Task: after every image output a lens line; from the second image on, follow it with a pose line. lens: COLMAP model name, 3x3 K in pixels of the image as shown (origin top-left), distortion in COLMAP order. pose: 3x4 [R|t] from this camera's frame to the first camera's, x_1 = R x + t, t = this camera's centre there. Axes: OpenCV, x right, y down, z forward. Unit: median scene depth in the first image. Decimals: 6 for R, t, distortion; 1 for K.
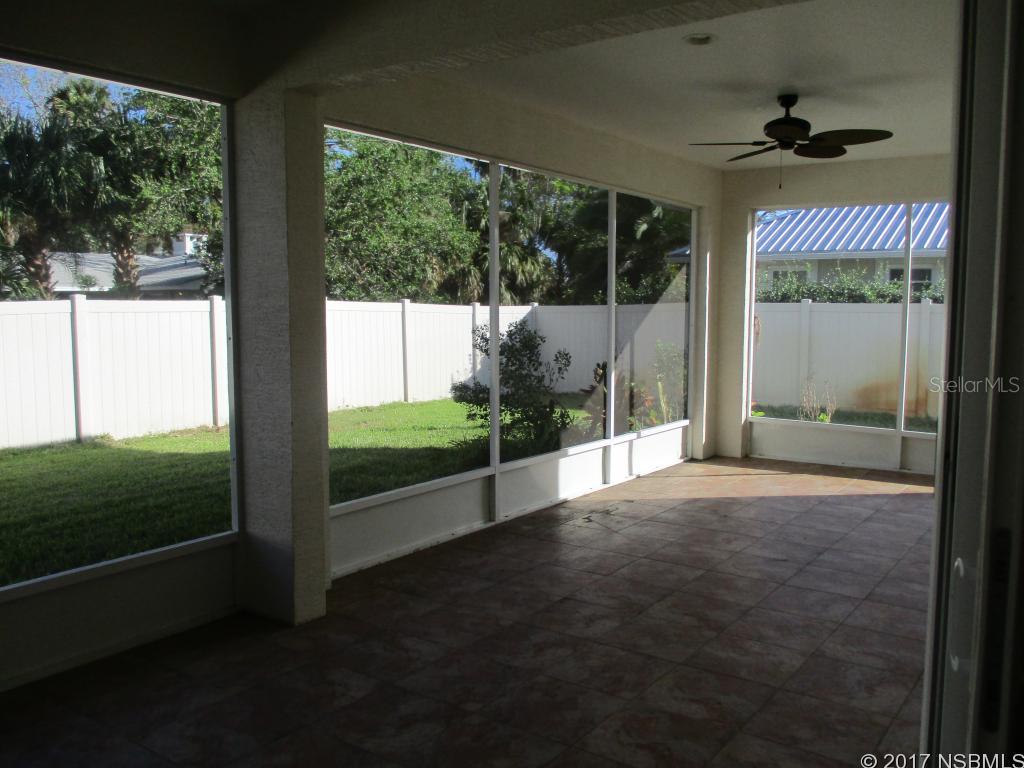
lens RADIAL K [[881.8, 0, 512.2], [0, 881.8, 385.0], [0, 0, 1]] dist [-0.031256, 0.035238]
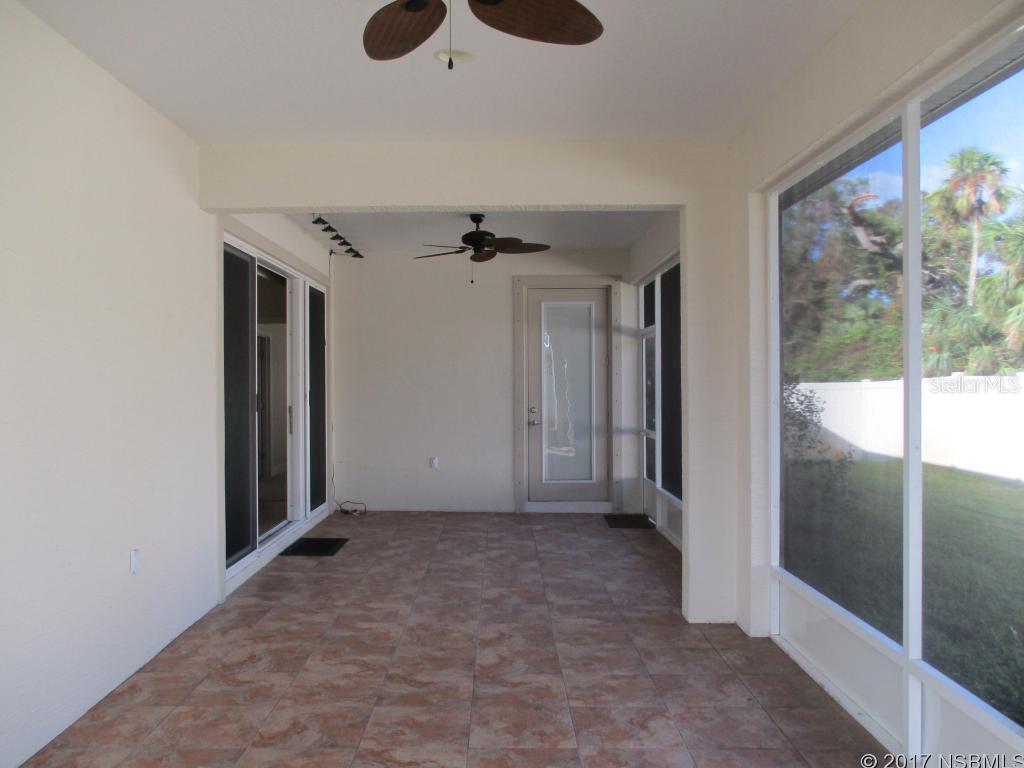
lens RADIAL K [[881.8, 0, 511.7], [0, 881.8, 383.4], [0, 0, 1]] dist [-0.031256, 0.035238]
pose [[-0.806137, 0.001209, -0.591728, 0.765982], [-0.054978, 0.995519, 0.076933, -0.157733], [0.589170, 0.094551, -0.802458, 1.972101]]
